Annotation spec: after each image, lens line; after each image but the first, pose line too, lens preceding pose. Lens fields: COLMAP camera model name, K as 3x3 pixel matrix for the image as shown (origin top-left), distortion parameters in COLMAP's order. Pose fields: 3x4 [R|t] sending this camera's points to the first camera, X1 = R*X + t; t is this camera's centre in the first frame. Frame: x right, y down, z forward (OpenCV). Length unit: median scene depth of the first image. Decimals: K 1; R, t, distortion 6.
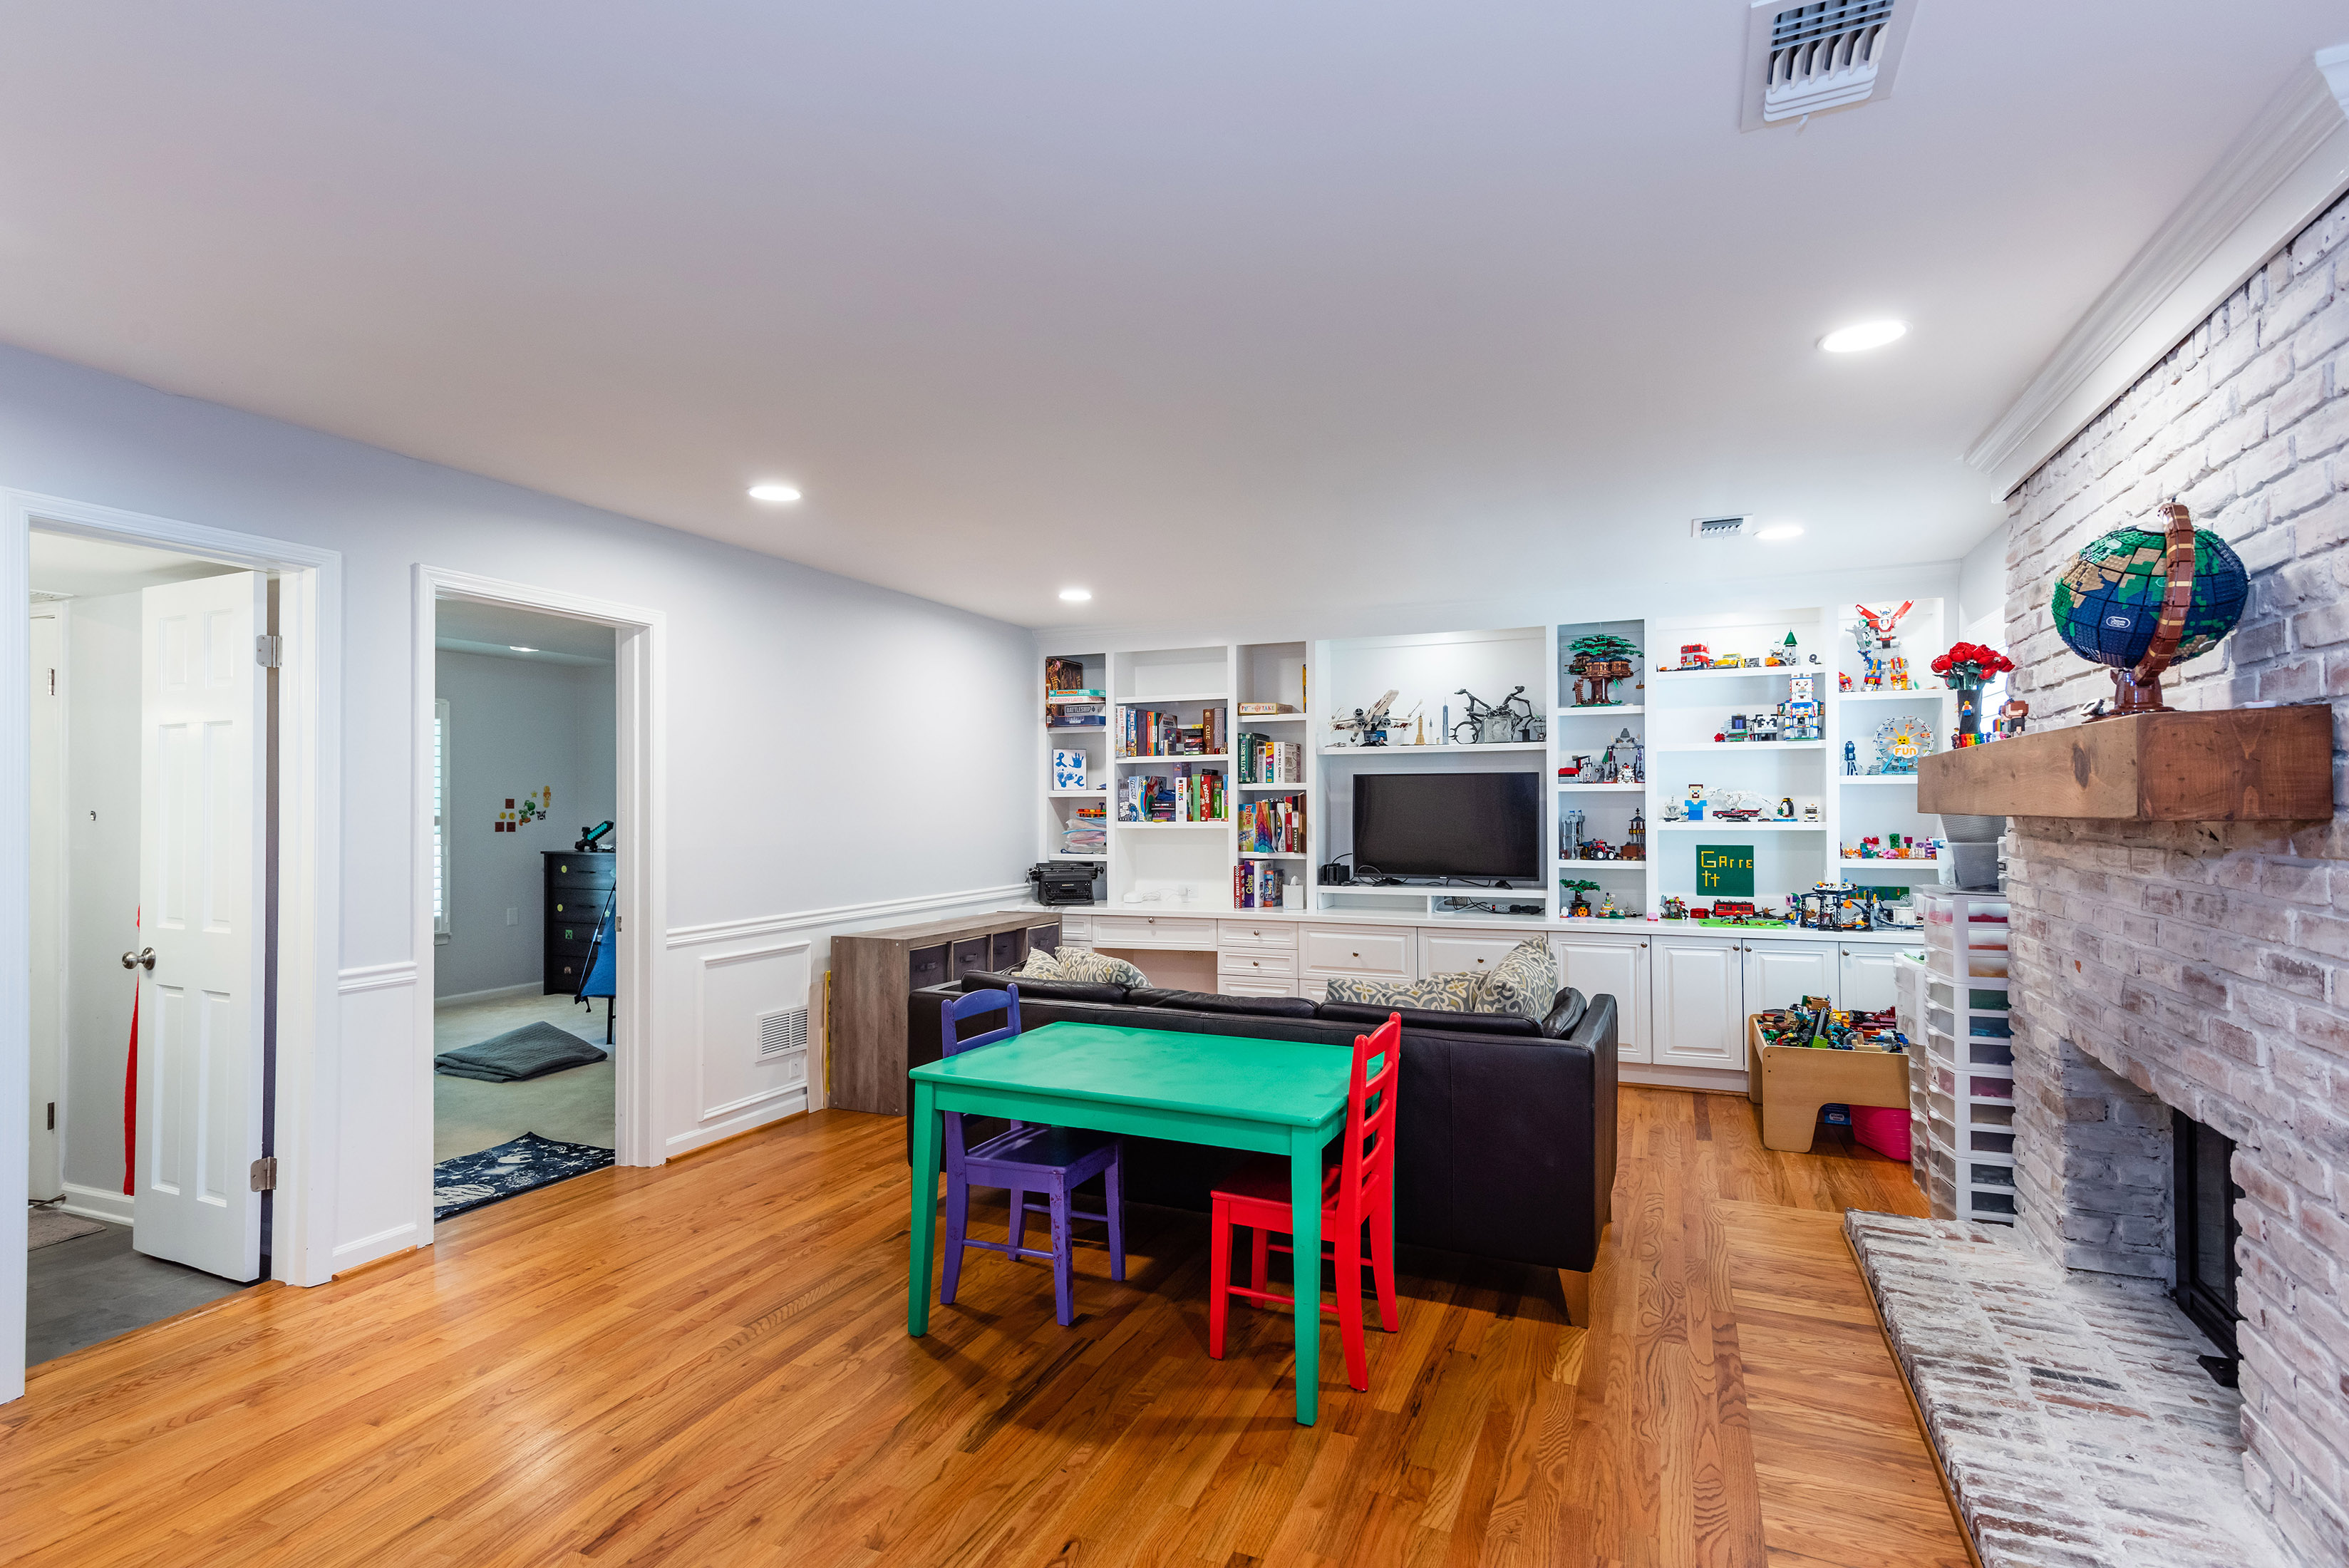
lens RADIAL K [[1154.7, 0, 1160.4], [0, 1154.7, 786.2], [0, 0, 1]] dist [0.017939, 0.000208]
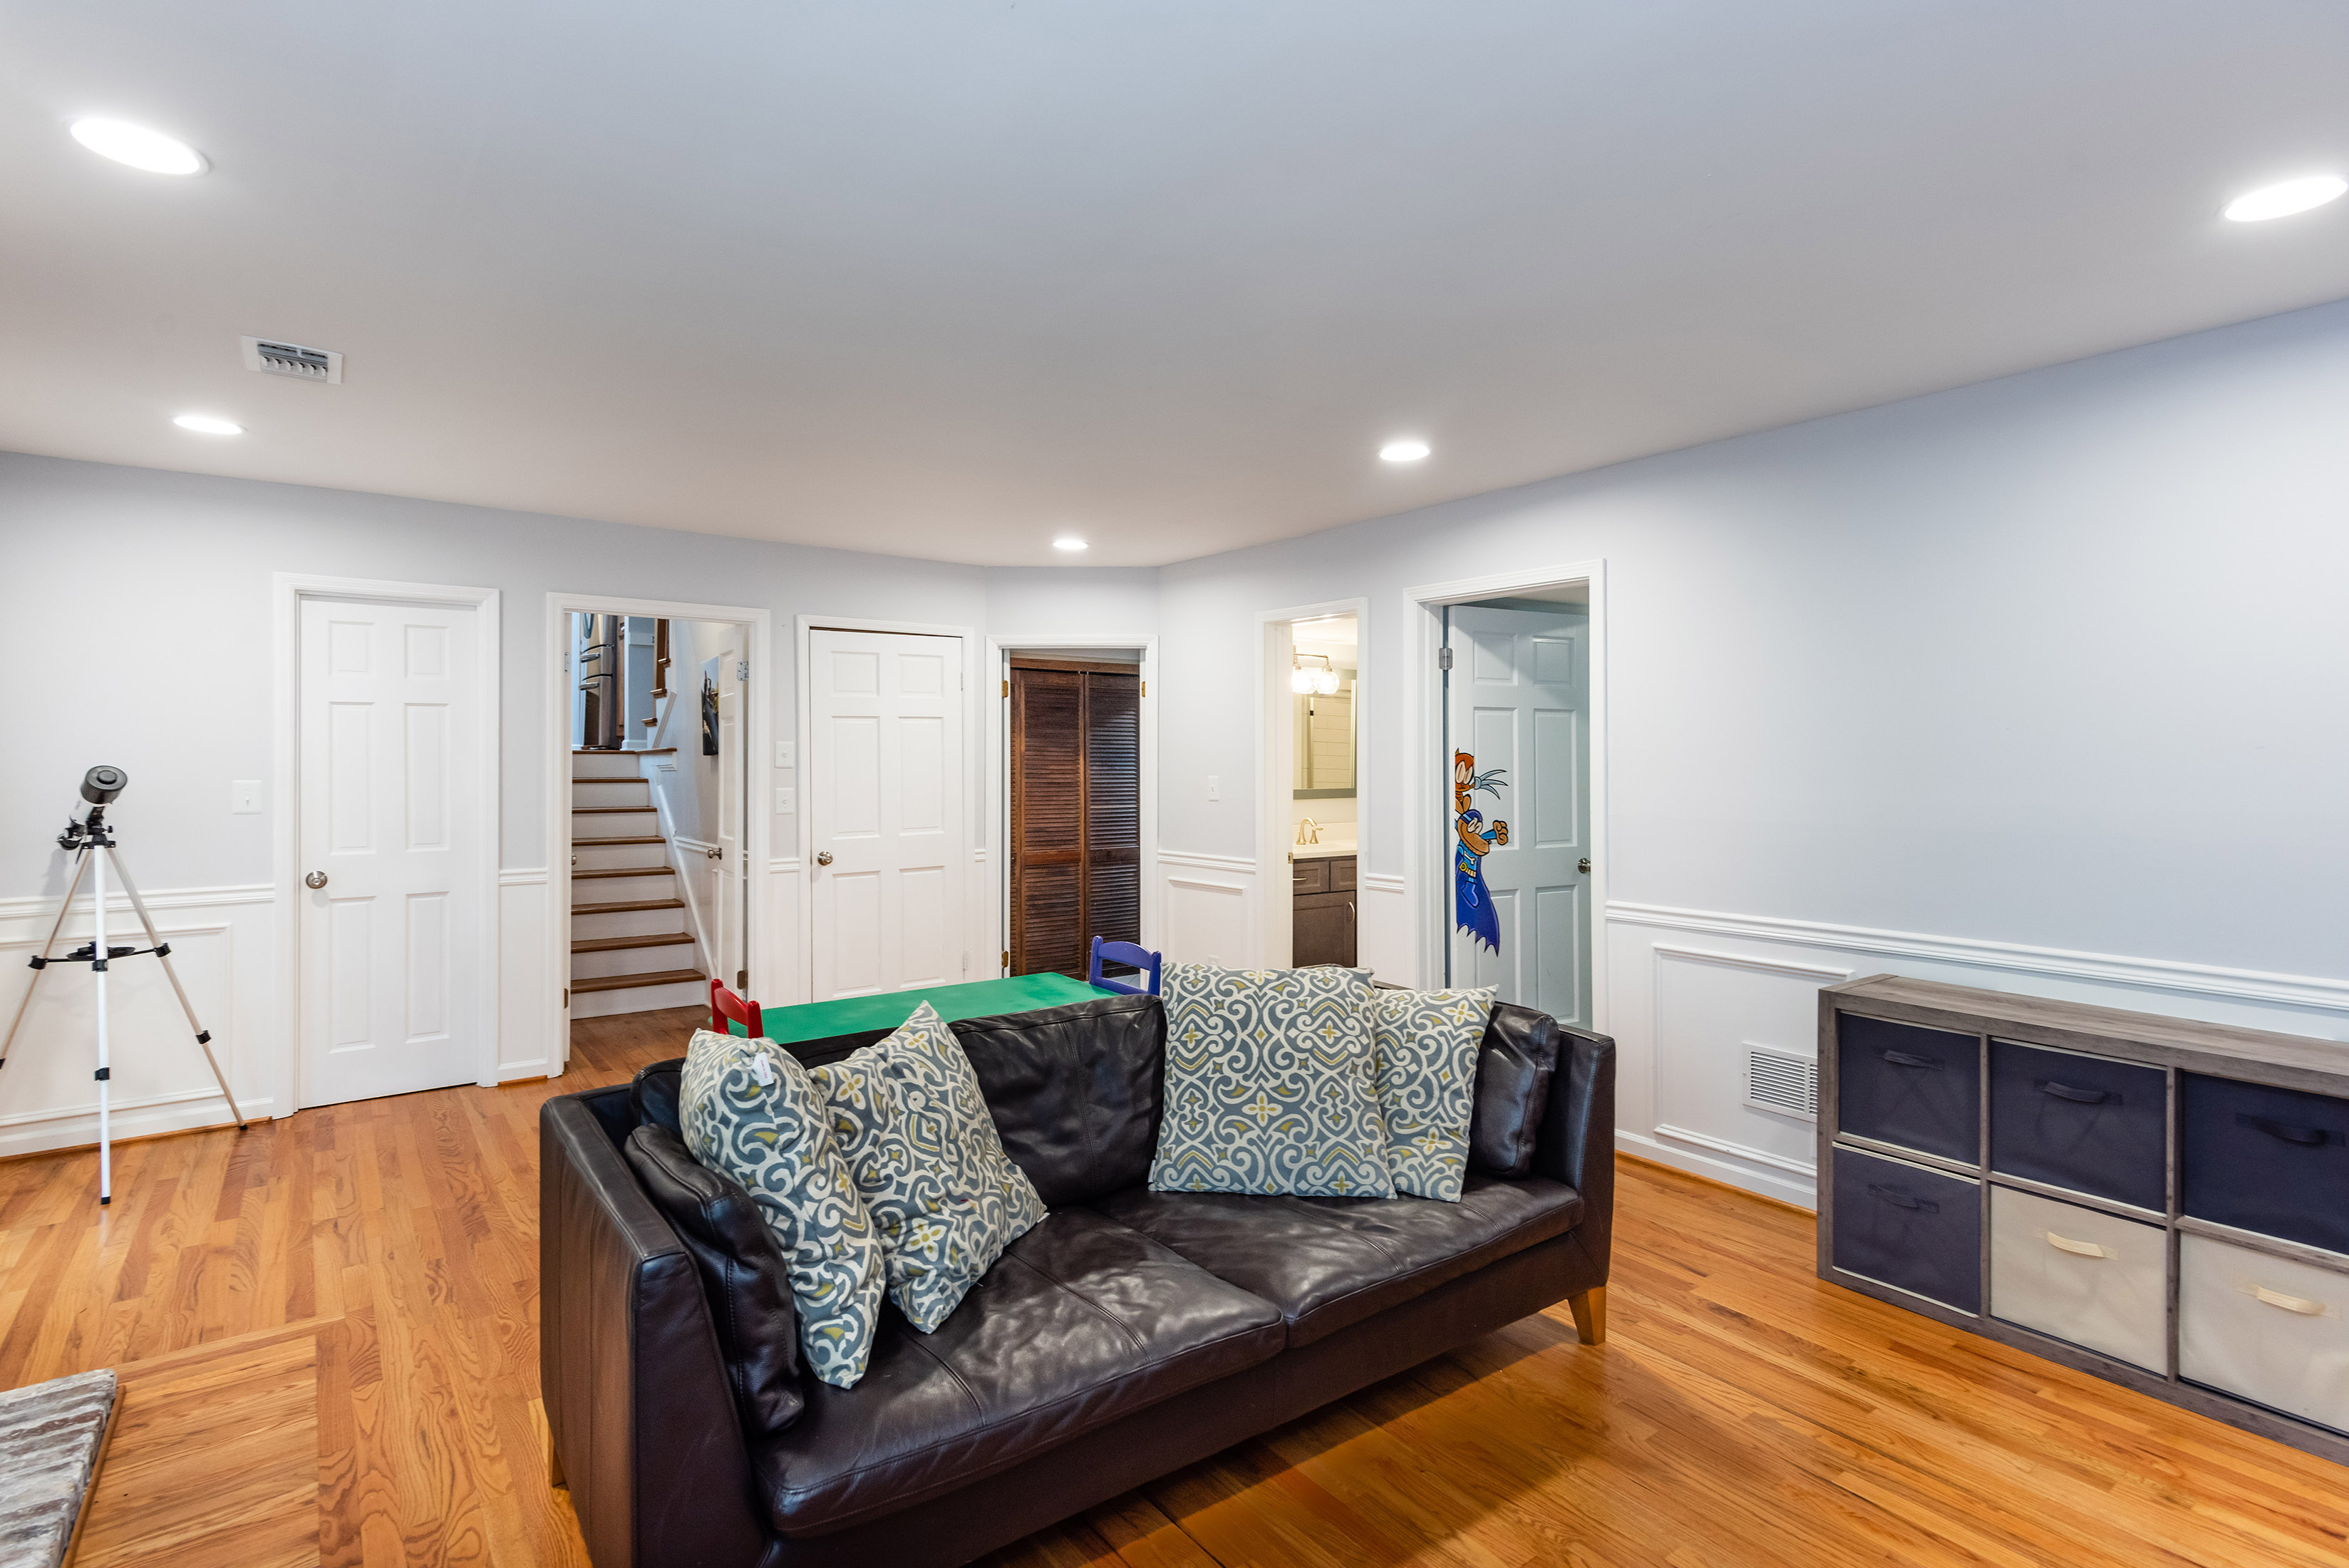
lens RADIAL K [[1154.7, 0, 1160.4], [0, 1154.7, 786.2], [0, 0, 1]] dist [0.017939, 0.000208]
pose [[-0.506118, 0.022228, -0.862178, 0.408716], [0.013300, 0.999750, 0.017967, 0.009157], [0.862362, -0.002374, -0.506287, 0.873285]]
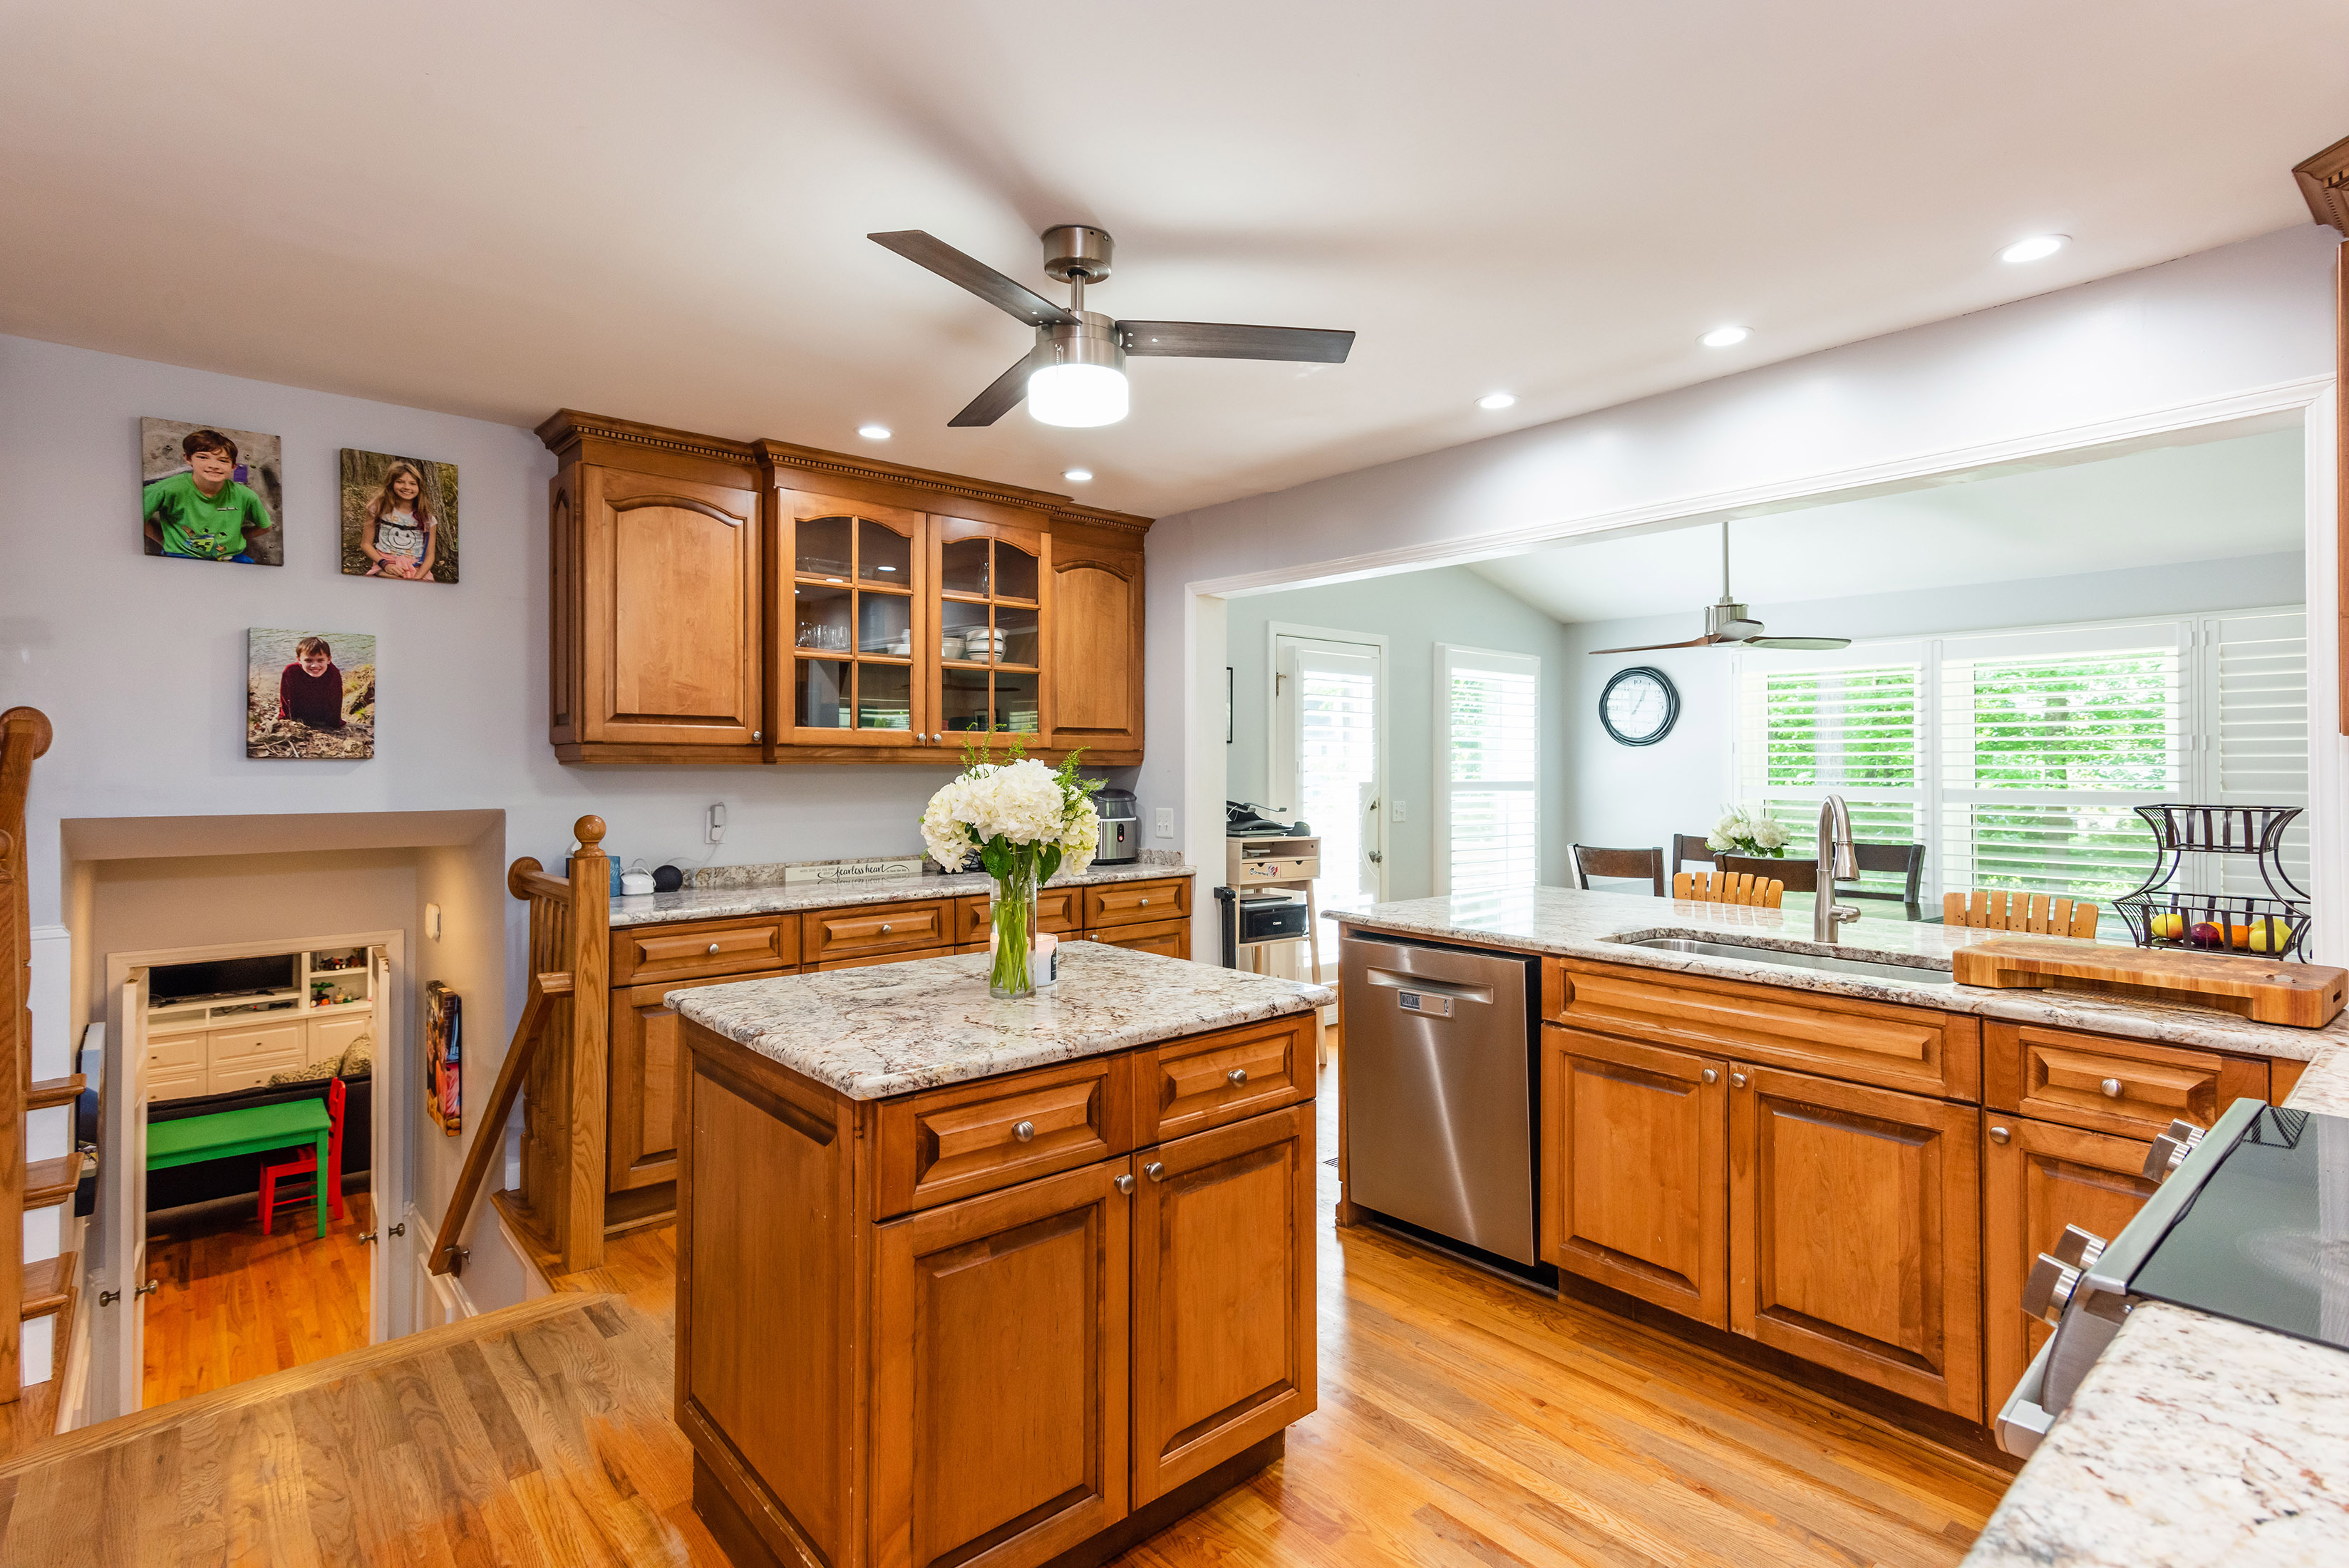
lens RADIAL K [[1154.7, 0, 1160.4], [0, 1154.7, 786.2], [0, 0, 1]] dist [0.017939, 0.000208]
pose [[0.437716, -0.013923, 0.899006, -0.635016], [-0.008868, 0.999765, 0.019801, -0.253514], [-0.899070, -0.016639, 0.437489, -0.849939]]
